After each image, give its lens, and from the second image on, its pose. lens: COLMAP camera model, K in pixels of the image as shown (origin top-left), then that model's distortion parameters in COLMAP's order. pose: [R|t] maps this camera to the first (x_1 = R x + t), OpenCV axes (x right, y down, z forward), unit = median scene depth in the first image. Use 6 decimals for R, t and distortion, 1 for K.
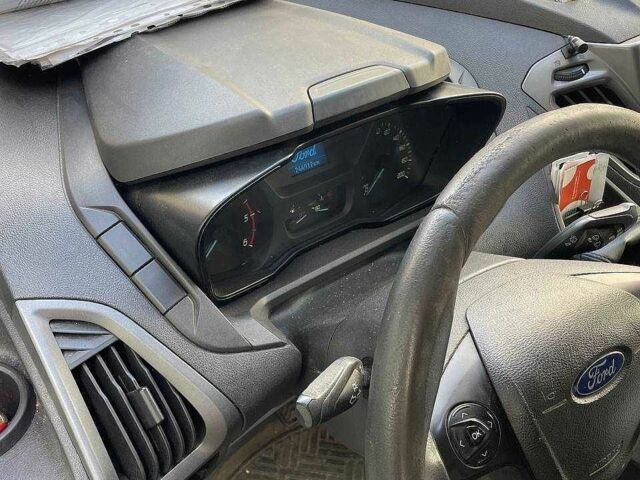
lens RADIAL K [[644.0, 0, 320.0], [0, 644.0, 240.0], [0, 0, 1]] dist [0.061540, -0.009012]
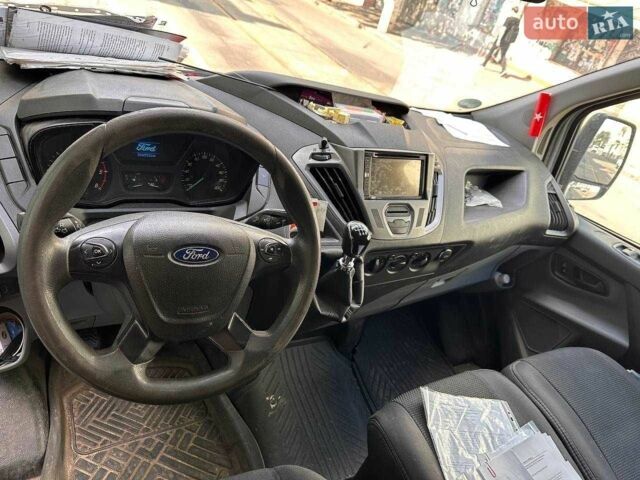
lens RADIAL K [[441.9, 0, 318.6], [0, 441.9, 231.4], [0, 0, 1]] dist [0.070615, -0.086673]
pose [[0.964936, 0.258081, -0.047886, 0.662329], [-0.262343, 0.942198, -0.208422, 0.257585], [-0.008672, 0.213676, 0.976866, -0.190317]]
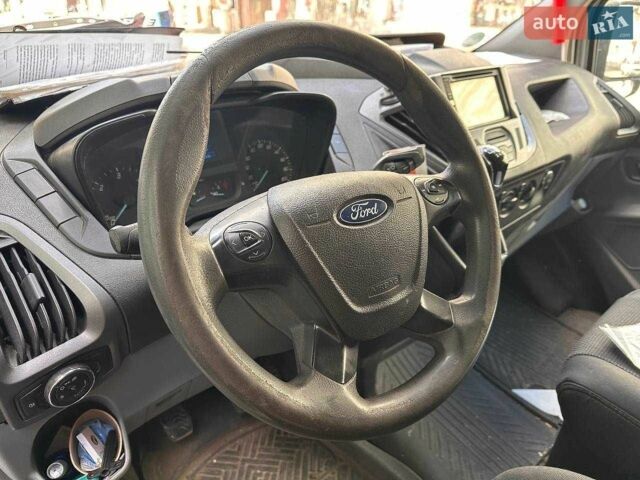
lens RADIAL K [[456.2, 0, 320.0], [0, 456.2, 240.0], [0, 0, 1]] dist [0.000015, -0.004354]
pose [[0.996766, -0.078516, -0.017128, 0.293003], [0.071455, 0.963447, -0.258192, 0.400387], [0.036774, 0.256133, 0.965942, 0.119131]]
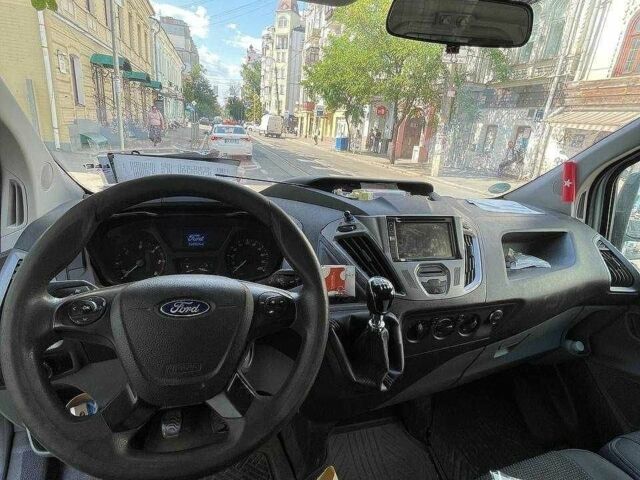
lens RADIAL K [[336.7, 0, 320.0], [0, 336.7, 240.0], [0, 0, 1]] dist [-0.001068, 0.000043]
pose [[0.939834, 0.100525, -0.326507, 0.866444], [-0.235168, 0.883614, -0.404873, 0.268093], [0.247806, 0.457297, 0.854091, 0.190135]]
